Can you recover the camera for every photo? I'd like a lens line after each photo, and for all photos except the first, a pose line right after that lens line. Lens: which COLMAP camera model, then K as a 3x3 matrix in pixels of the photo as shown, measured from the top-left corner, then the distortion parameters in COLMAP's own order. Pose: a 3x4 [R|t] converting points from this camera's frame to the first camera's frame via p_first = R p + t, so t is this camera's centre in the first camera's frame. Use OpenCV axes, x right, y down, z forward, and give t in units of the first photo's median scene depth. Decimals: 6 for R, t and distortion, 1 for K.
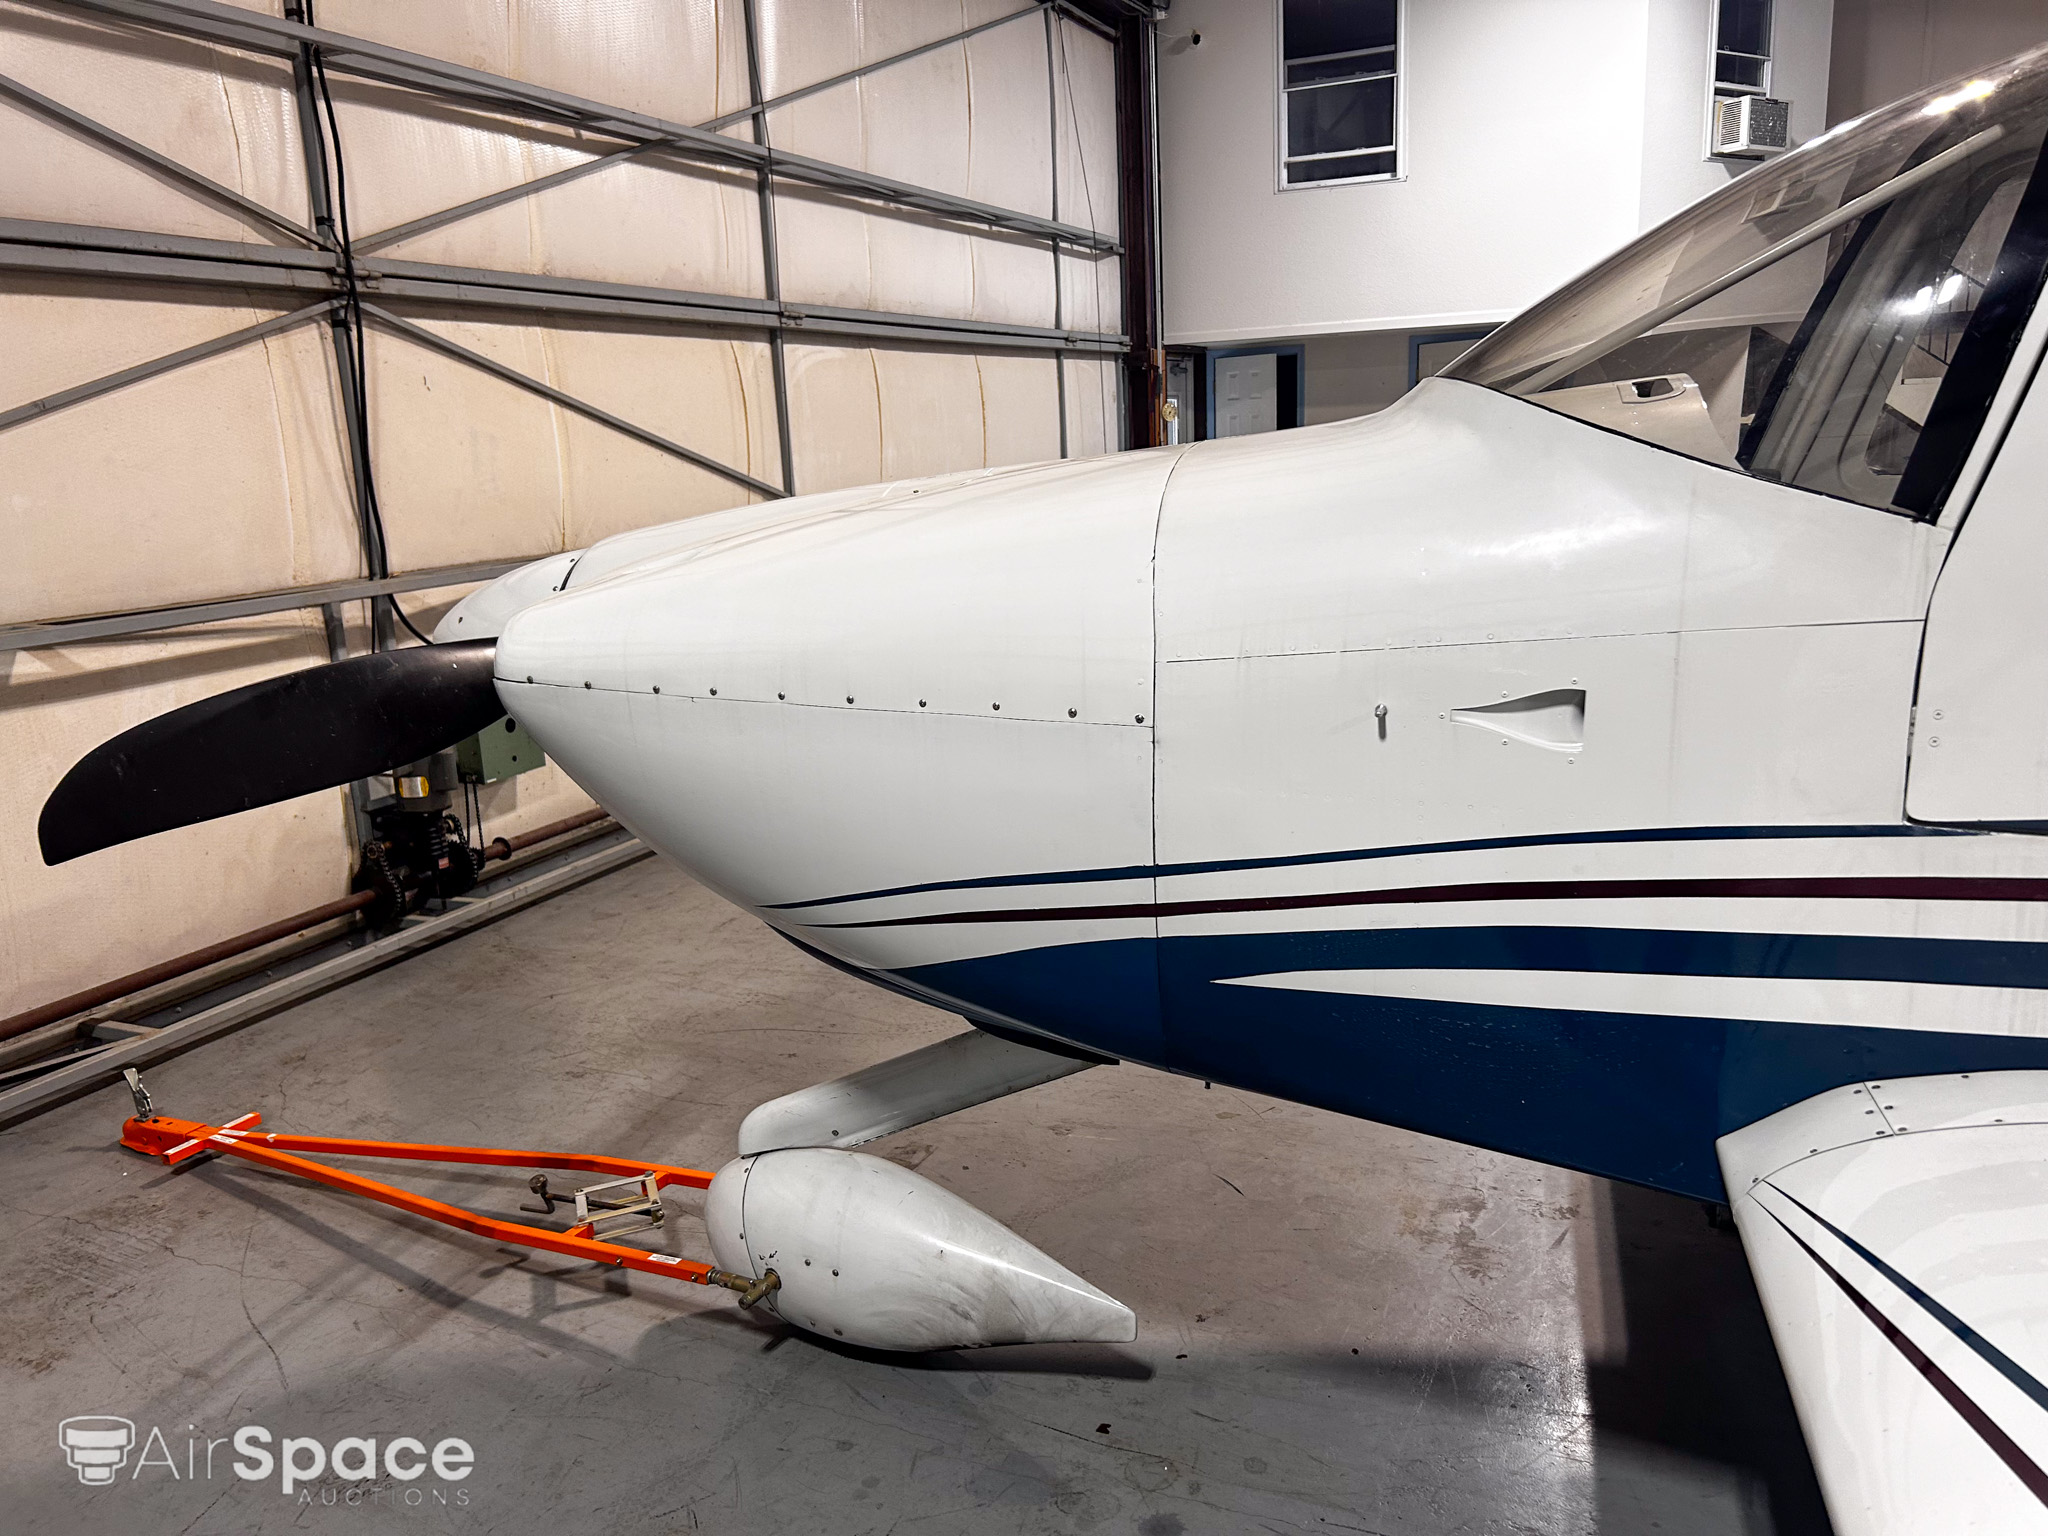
lens RADIAL K [[1572.6, 0, 1059.9], [0, 1572.6, 770.5], [0, 0, 1]] dist [0.063971, -0.085187]
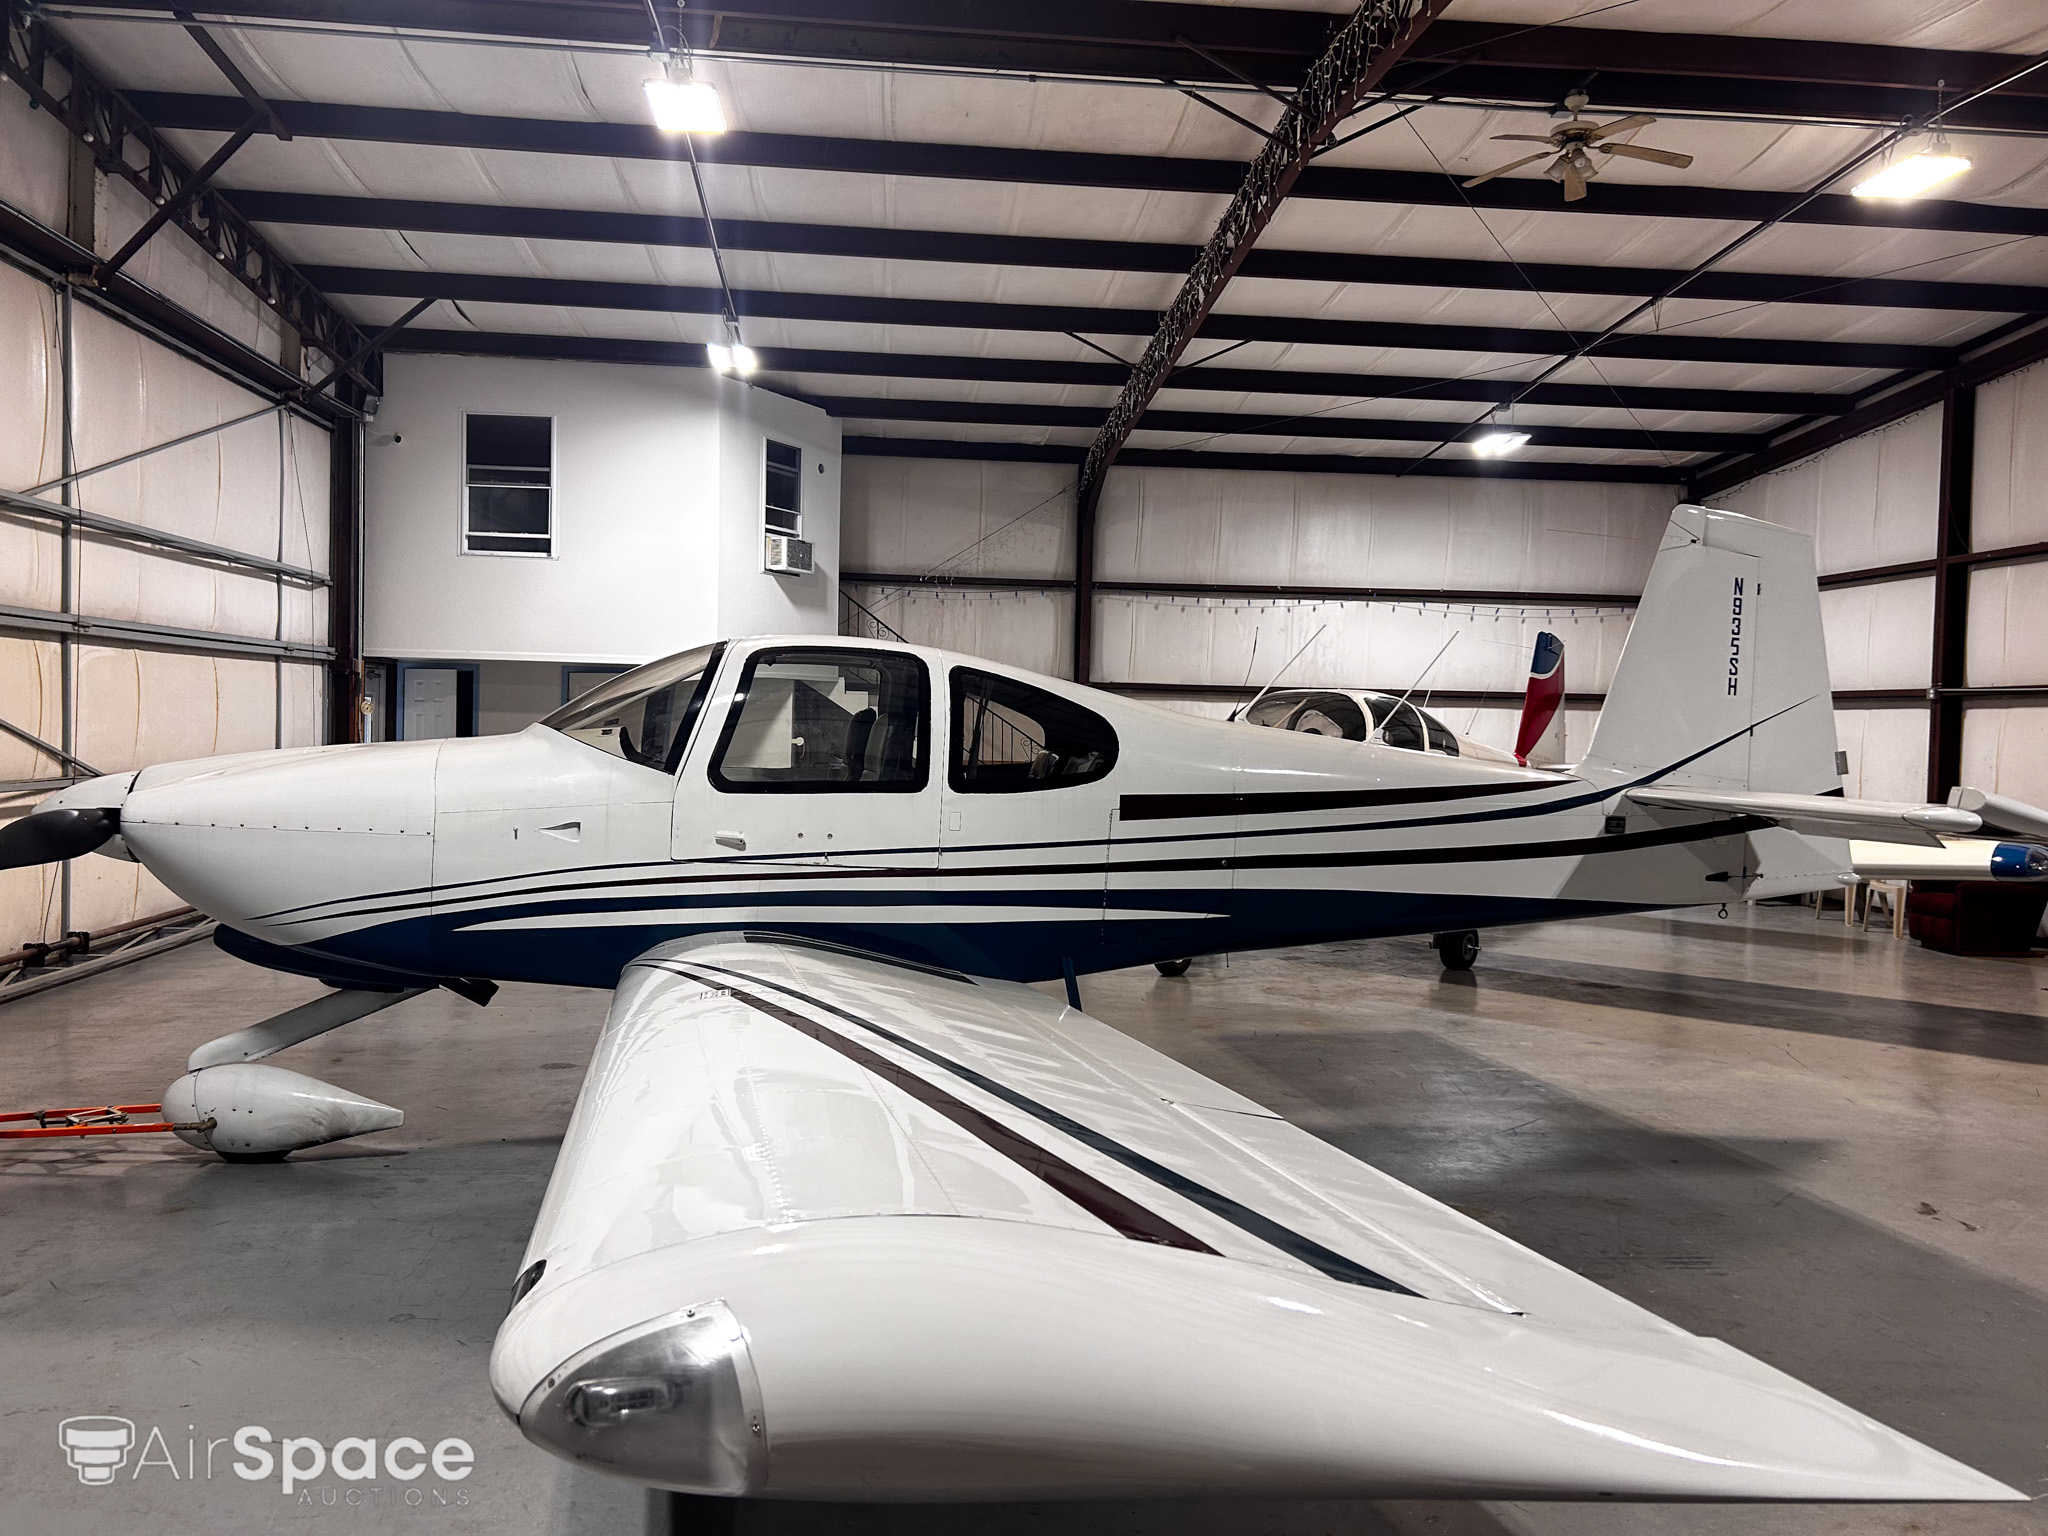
lens RADIAL K [[1525.8, 0, 1019.8], [0, 1525.8, 802.8], [0, 0, 1]] dist [0.062152, -0.084401]
pose [[0.879789, 0.038713, 0.473786, -0.060034], [0.040777, 0.986858, -0.156358, 0.071453], [-0.473613, 0.156881, 0.866648, -0.352070]]
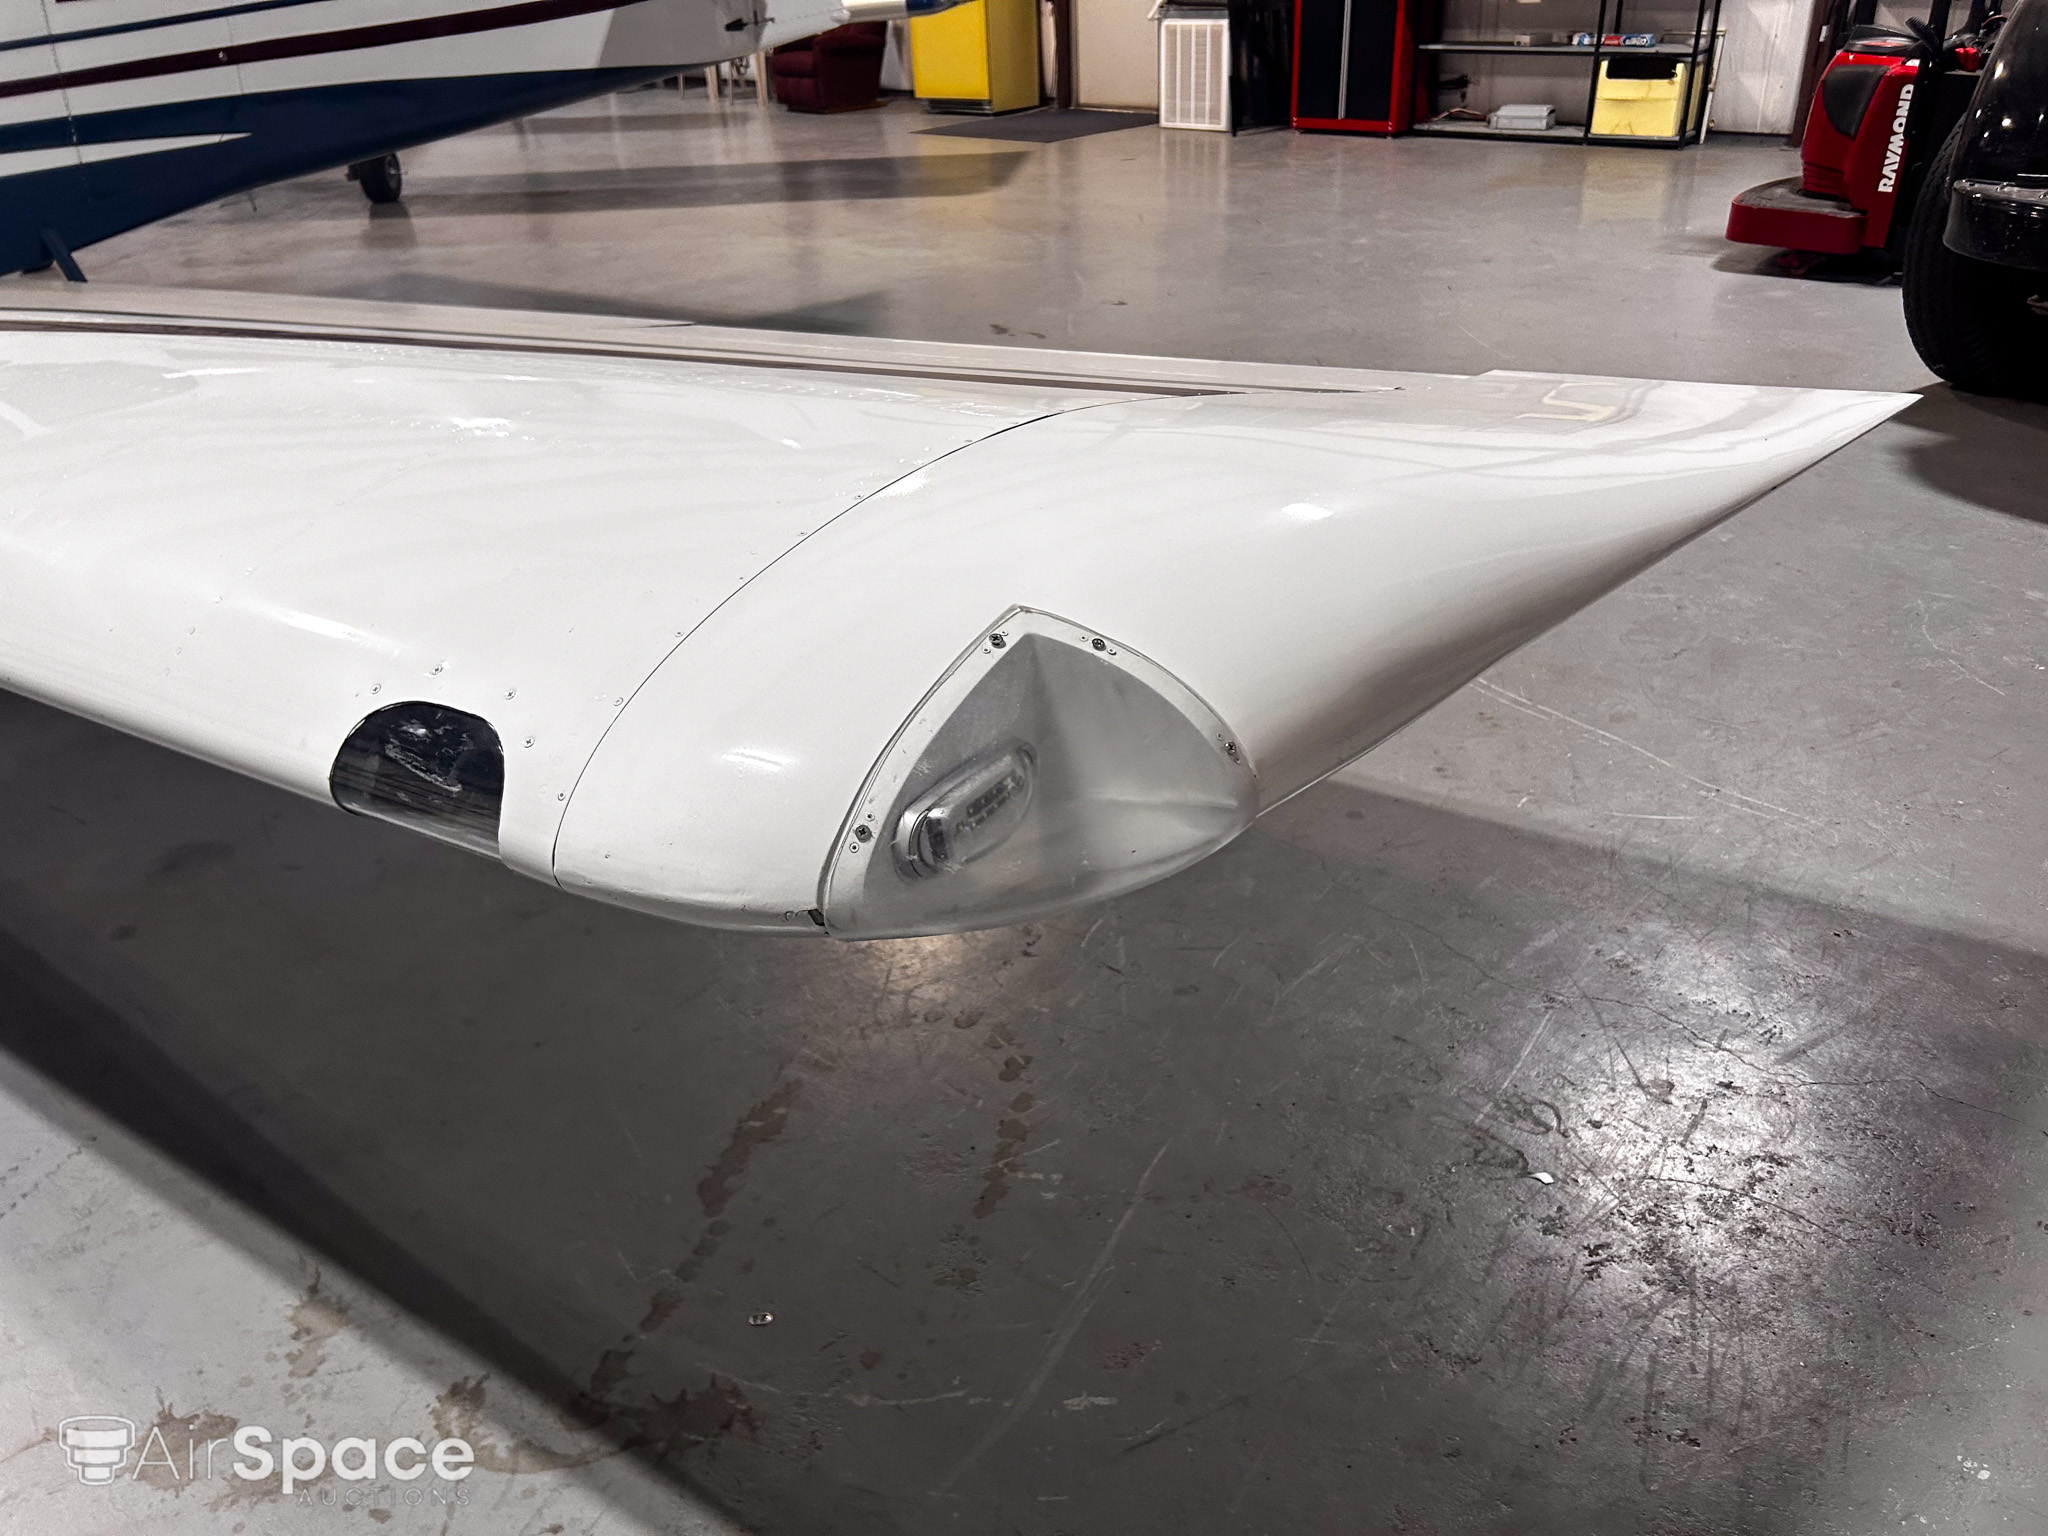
lens RADIAL K [[1552.8, 0, 1041.9], [0, 1552.8, 760.6], [0, 0, 1]] dist [-0.004601, -0.004773]
pose [[0.308722, -0.427252, 0.849792, -0.089090], [0.216925, 0.901516, 0.374450, 0.070464], [-0.926086, 0.068740, 0.370999, -0.236097]]
